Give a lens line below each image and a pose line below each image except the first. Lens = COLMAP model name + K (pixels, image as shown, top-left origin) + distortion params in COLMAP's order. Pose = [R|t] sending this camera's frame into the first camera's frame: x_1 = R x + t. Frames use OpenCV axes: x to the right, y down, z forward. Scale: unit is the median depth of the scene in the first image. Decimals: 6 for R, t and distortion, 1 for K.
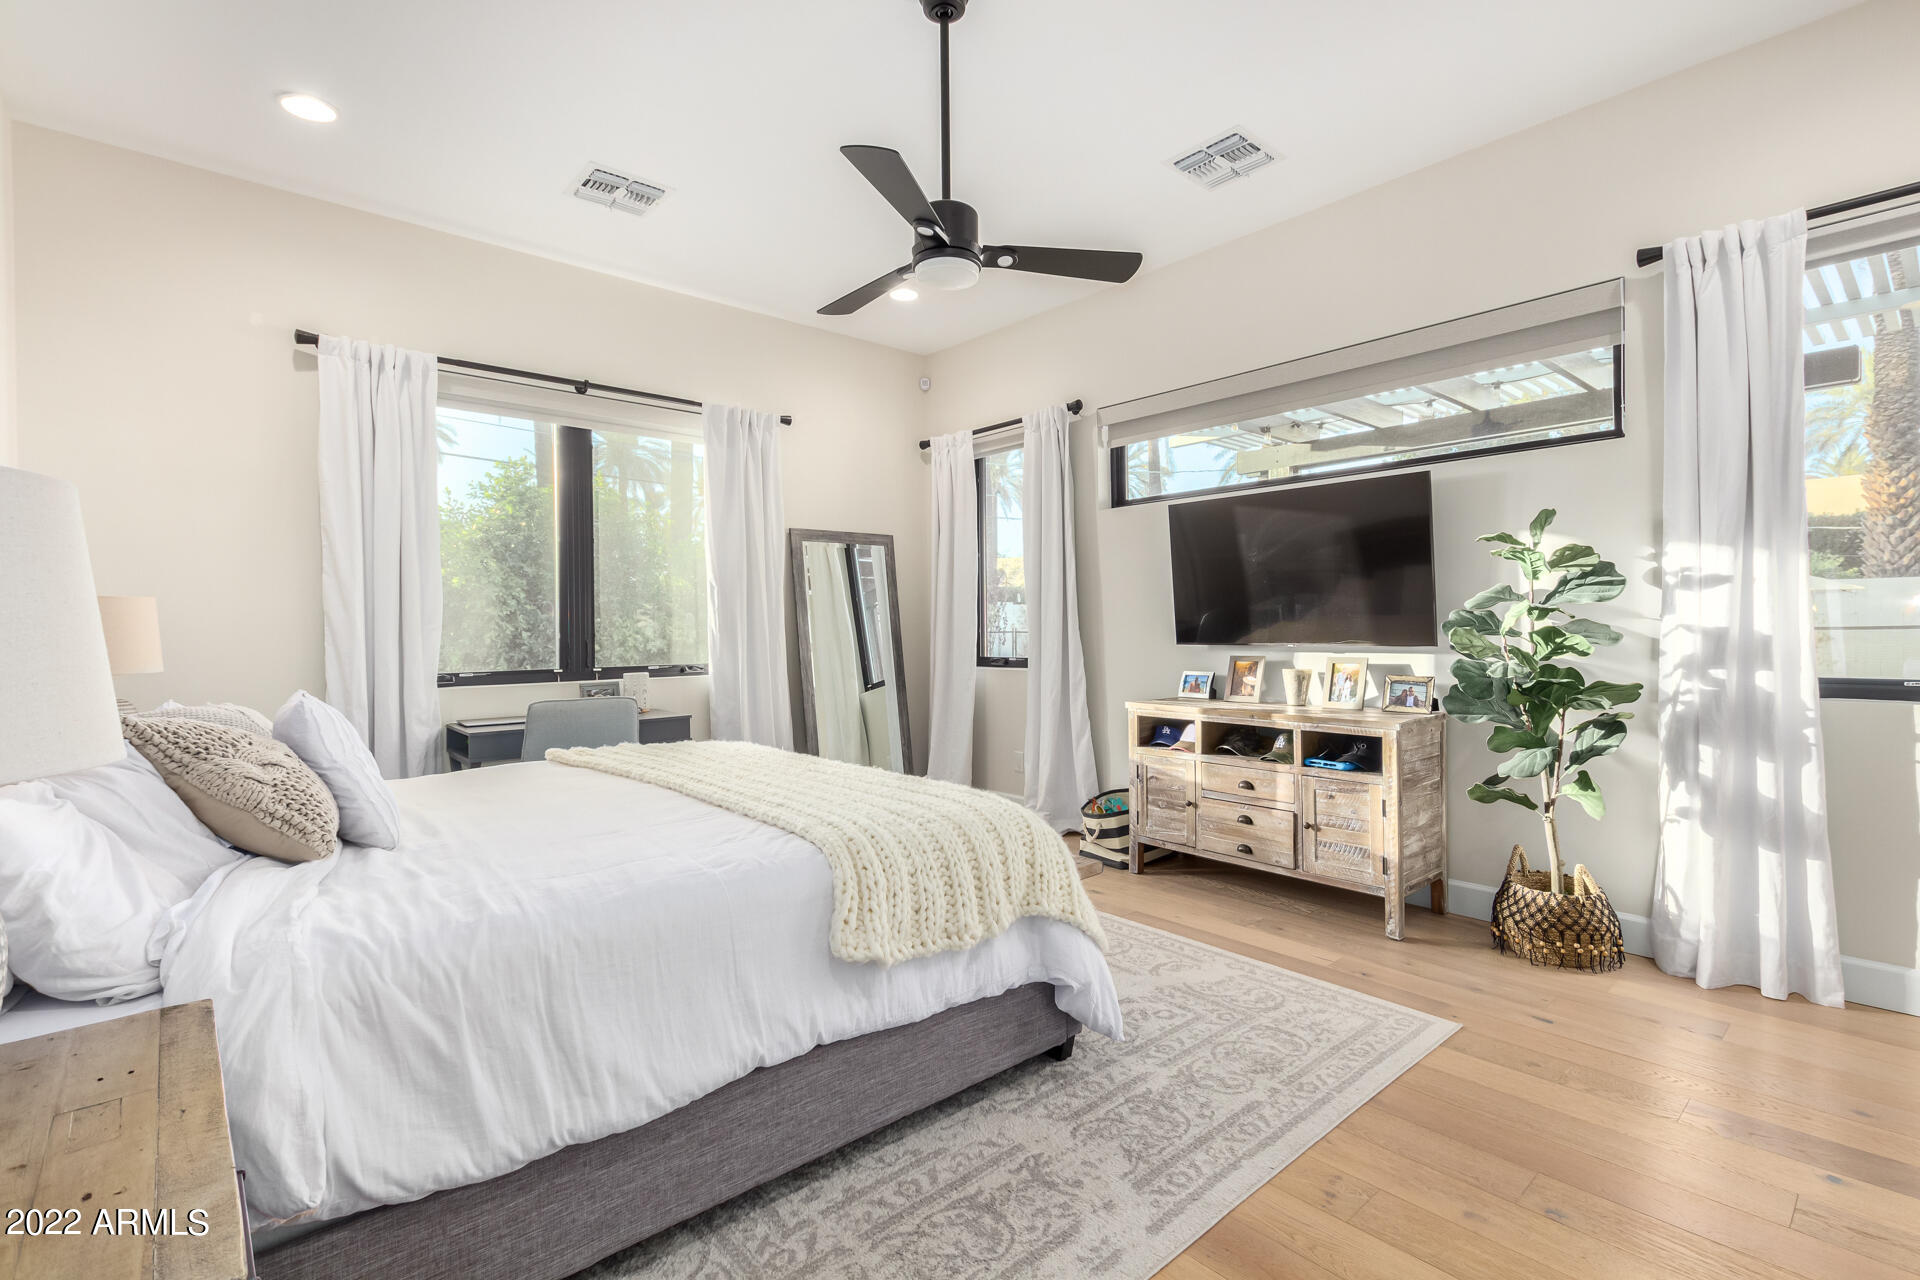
lens RADIAL K [[881.5, 0, 960.6], [0, 881.5, 609.1], [0, 0, 1]] dist [-0.000362, -0.000164]
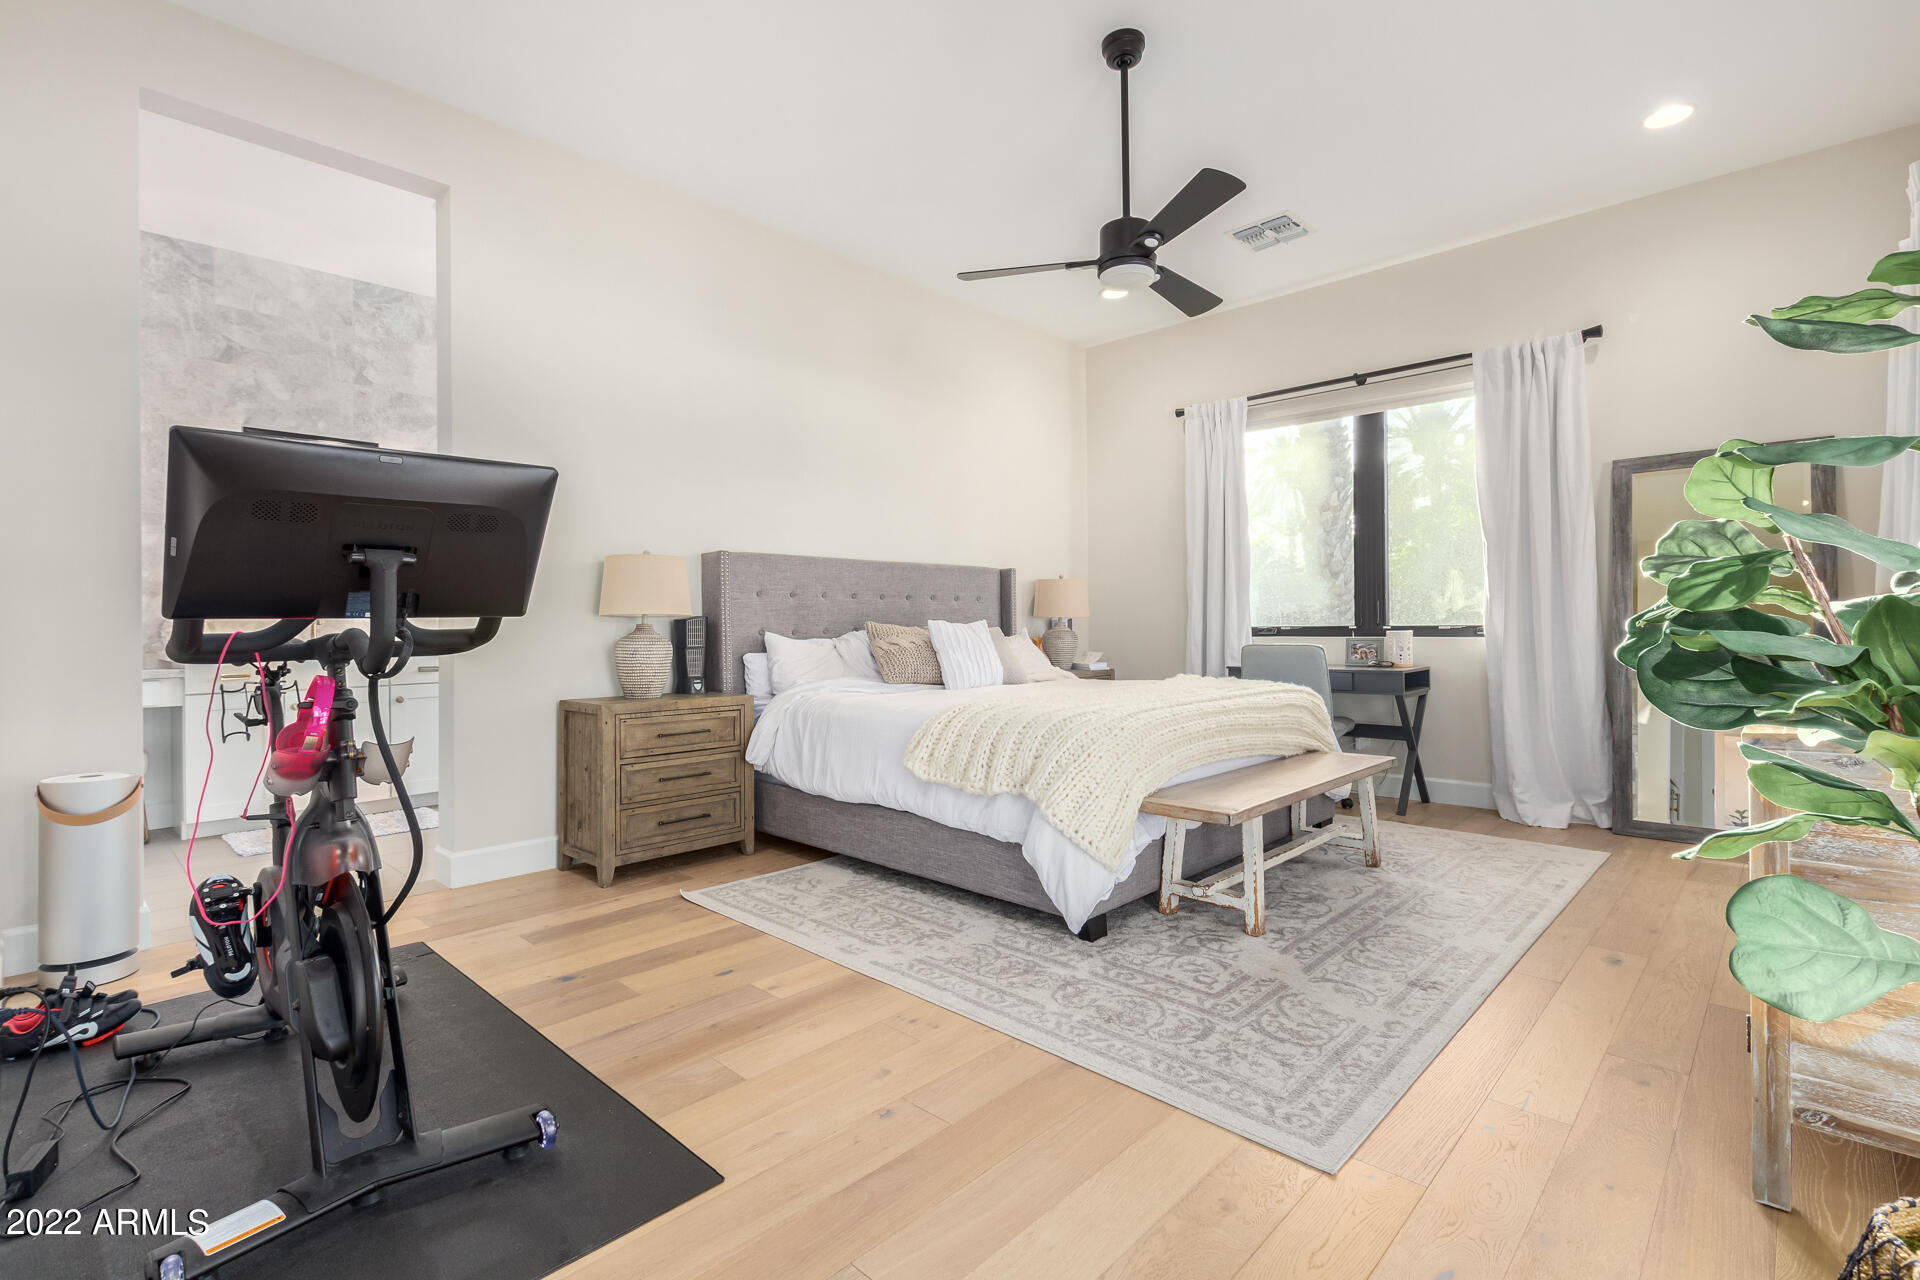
lens RADIAL K [[881.5, 0, 960.6], [0, 881.5, 609.1], [0, 0, 1]] dist [-0.000362, -0.000164]
pose [[0.071945, -0.012230, -0.997334, 1.307570], [0.027440, 0.999571, -0.010278, 0.082315], [0.997031, -0.026628, 0.072250, 0.784119]]
